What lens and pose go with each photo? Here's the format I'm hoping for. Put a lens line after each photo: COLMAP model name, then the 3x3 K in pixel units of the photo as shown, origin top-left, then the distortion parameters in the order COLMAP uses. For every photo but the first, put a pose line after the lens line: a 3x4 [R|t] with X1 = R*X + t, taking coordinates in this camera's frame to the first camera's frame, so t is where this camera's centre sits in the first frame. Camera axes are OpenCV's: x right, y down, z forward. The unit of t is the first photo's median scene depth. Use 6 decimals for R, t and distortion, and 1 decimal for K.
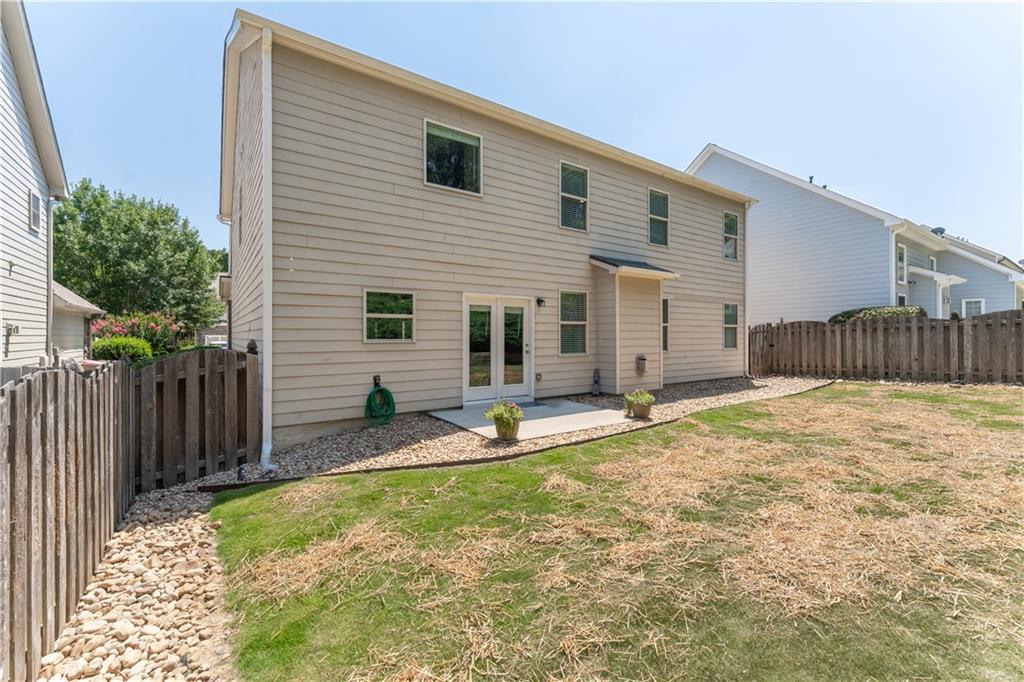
lens RADIAL K [[417.9, 0, 504.5], [0, 417.9, 321.4], [0, 0, 1]] dist [-0.001045, -0.000234]
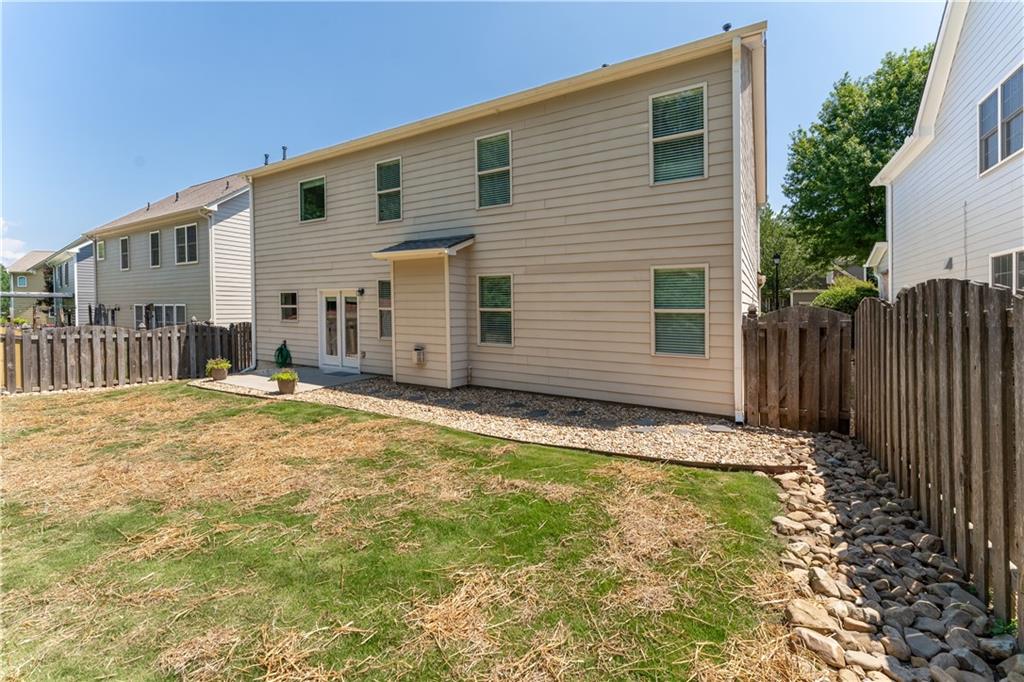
lens RADIAL K [[404.3, 0, 515.7], [0, 404.3, 324.5], [0, 0, 1]] dist [-0.000525, -0.000225]
pose [[0.450906, 0.011386, -0.892499, 1.253350], [-0.002416, 0.999931, 0.011536, 0.031245], [0.892568, -0.003045, 0.450902, 0.833448]]
